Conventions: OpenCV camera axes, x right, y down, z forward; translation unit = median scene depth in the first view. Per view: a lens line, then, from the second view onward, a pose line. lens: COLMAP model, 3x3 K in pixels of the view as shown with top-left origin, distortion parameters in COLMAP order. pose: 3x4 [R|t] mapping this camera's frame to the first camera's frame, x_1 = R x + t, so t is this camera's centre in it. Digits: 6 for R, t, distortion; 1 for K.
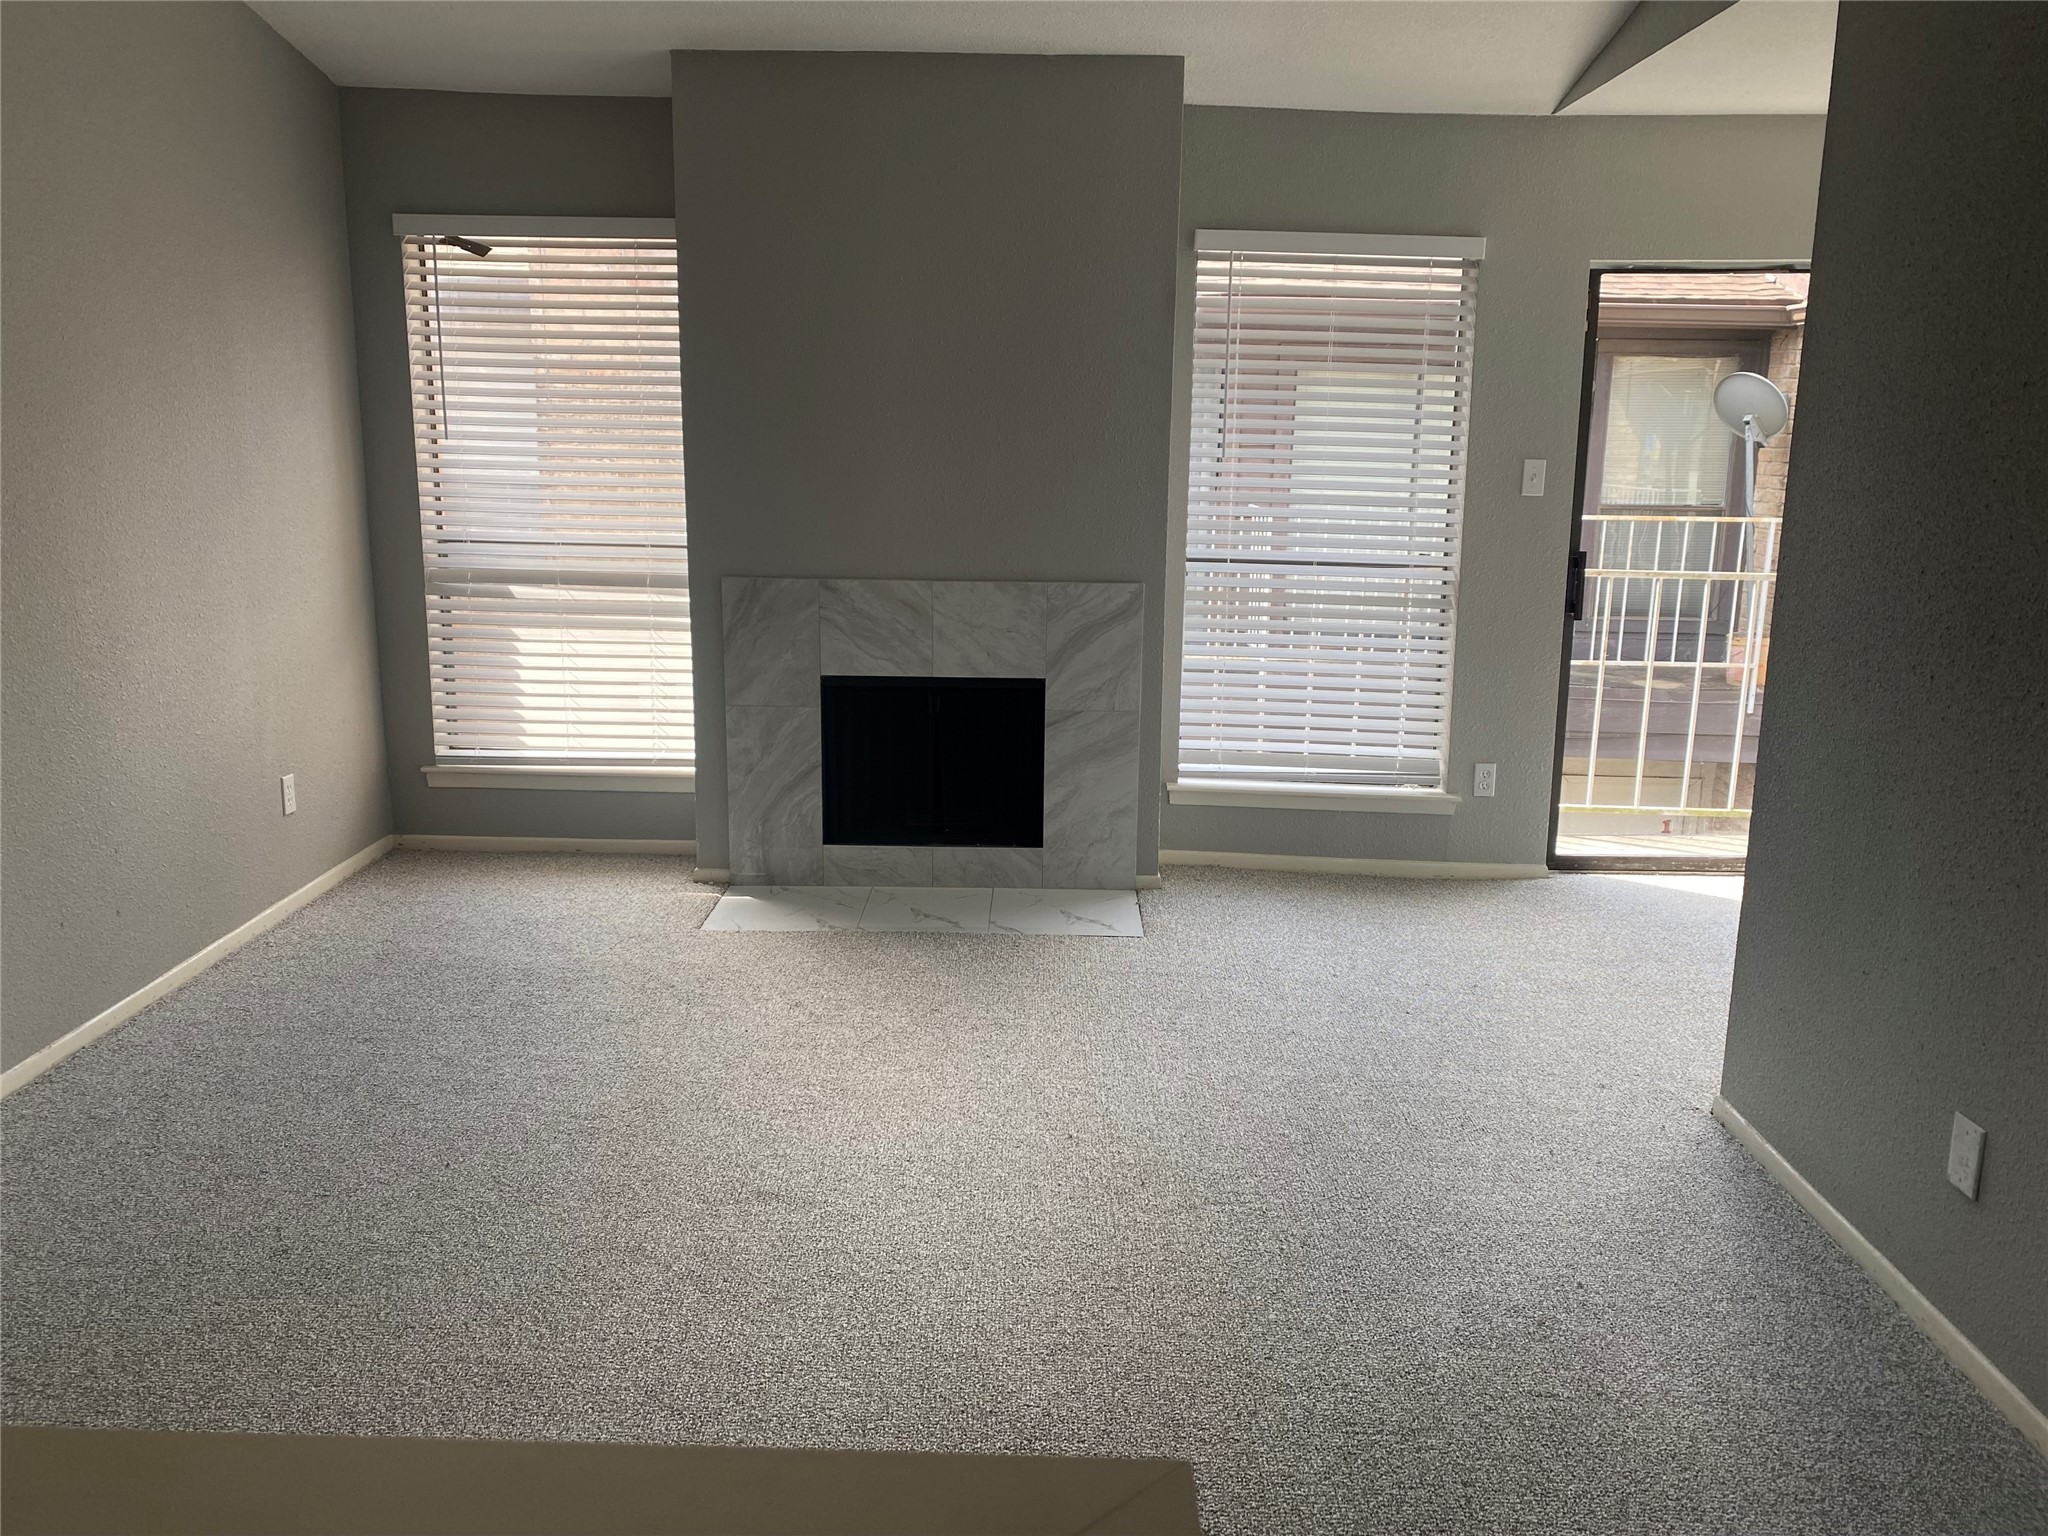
lens RADIAL K [[1568.4, 0, 1023.7], [0, 1568.4, 767.9], [0, 0, 1]] dist [0.023668, -0.025998]
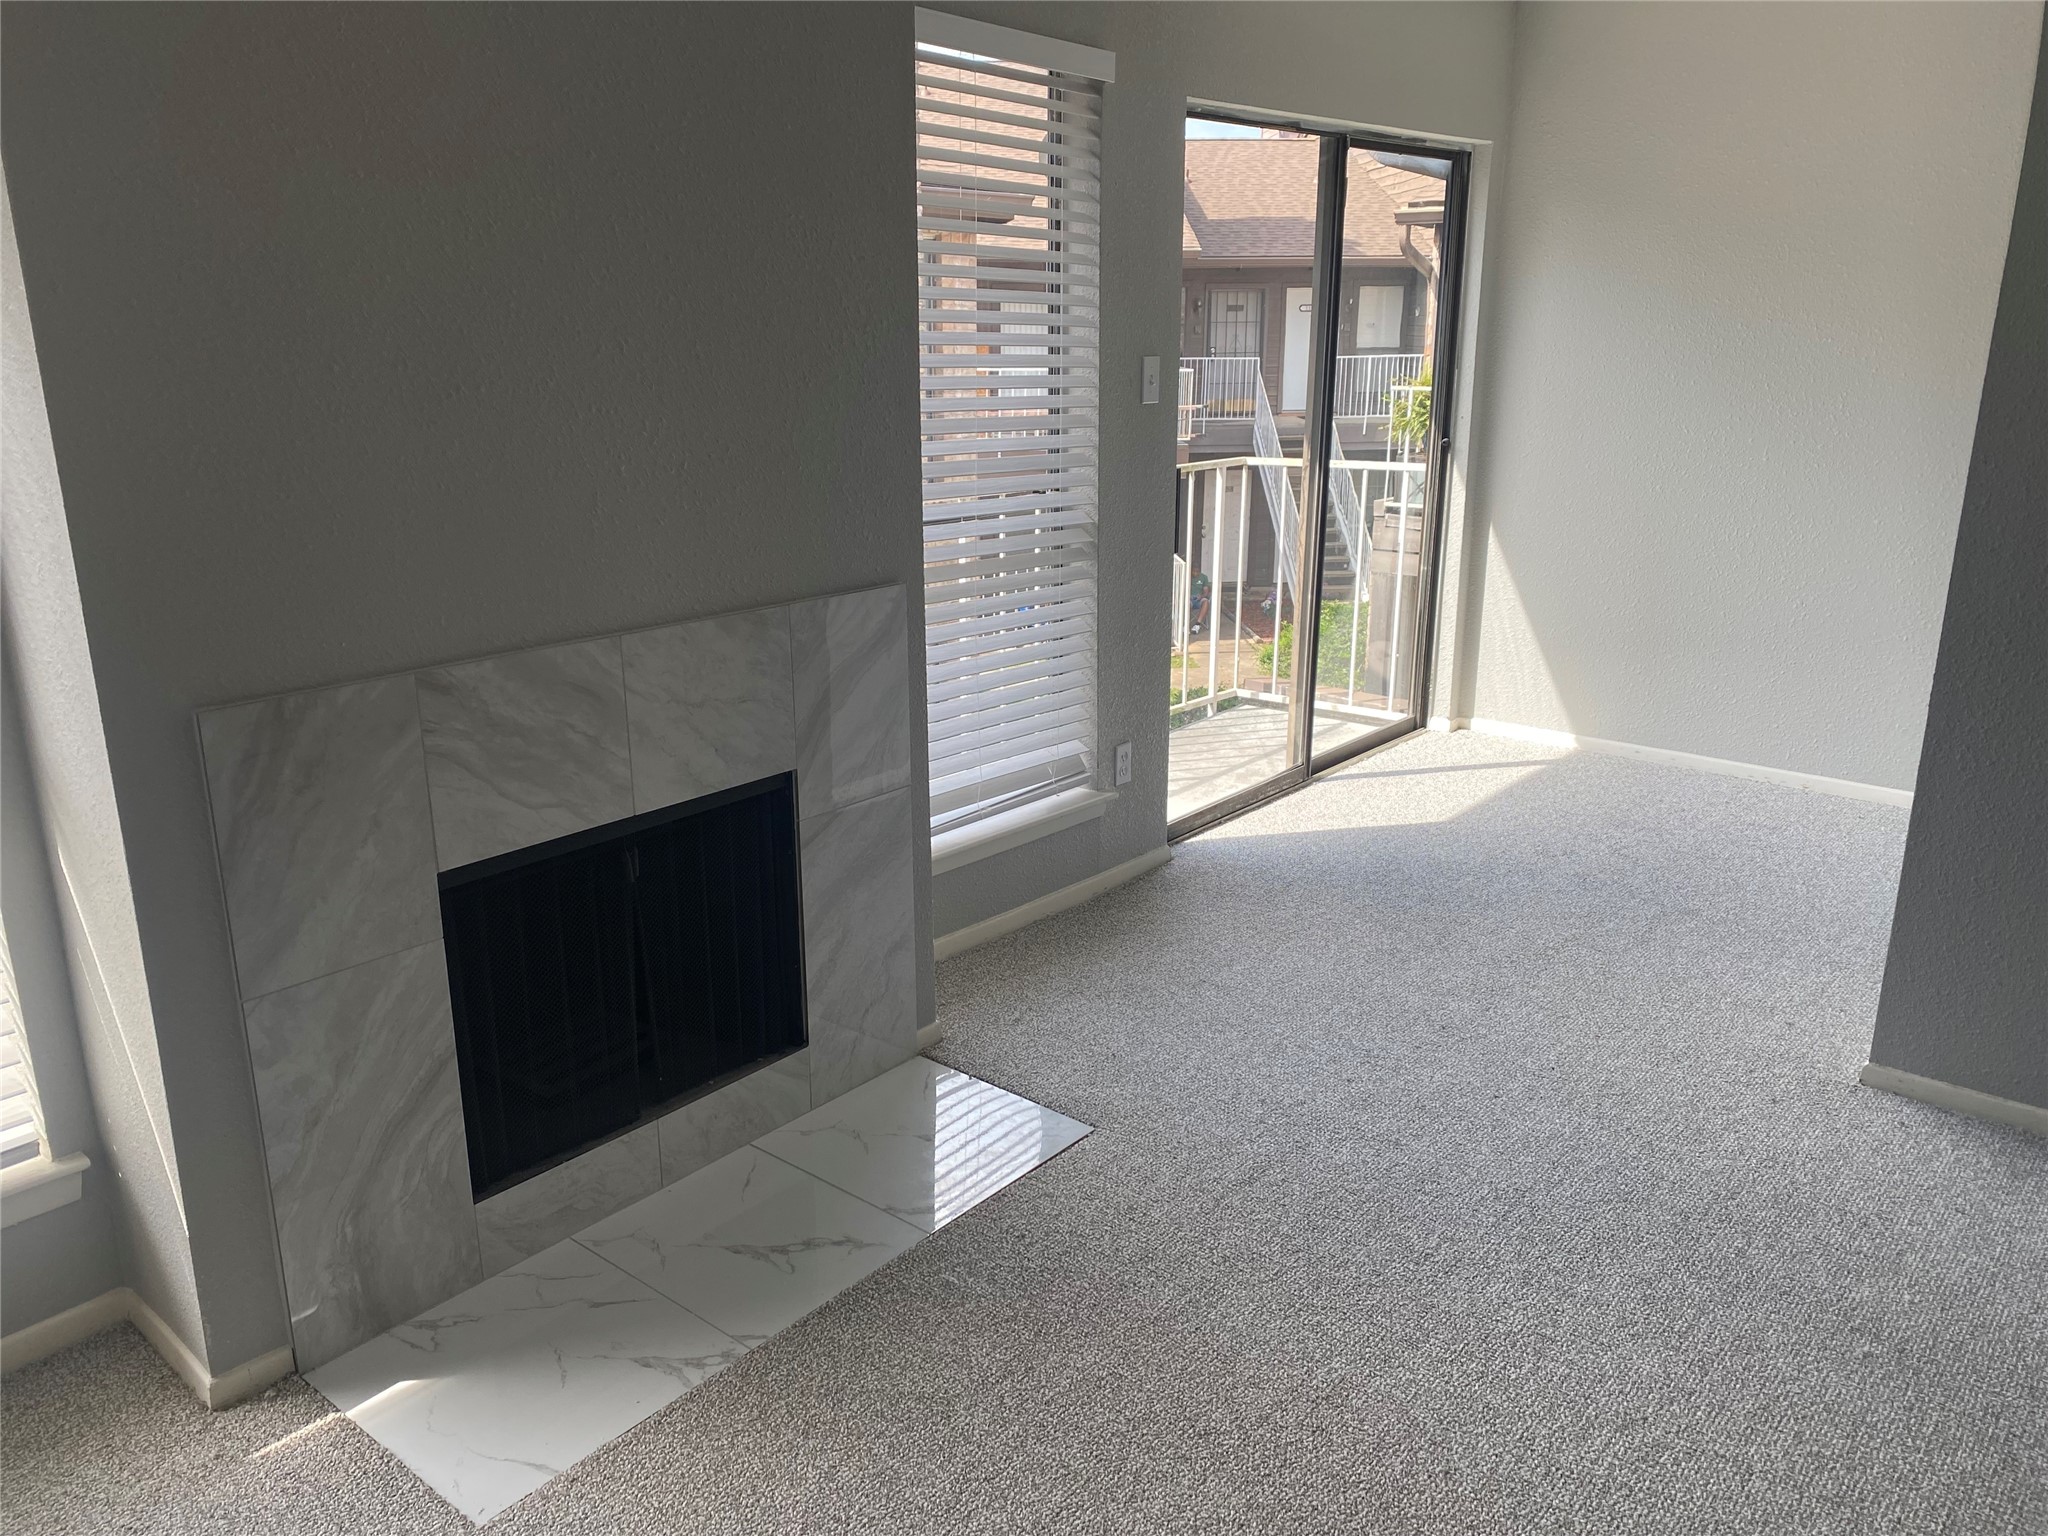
lens RADIAL K [[1568.4, 0, 1028.3], [0, 1568.4, 777.8], [0, 0, 1]] dist [0.023668, -0.025998]
pose [[0.639281, -0.234151, 0.732457, -0.352037], [0.180931, 0.971573, 0.152676, -0.125670], [-0.747384, 0.034922, 0.663473, 0.551653]]
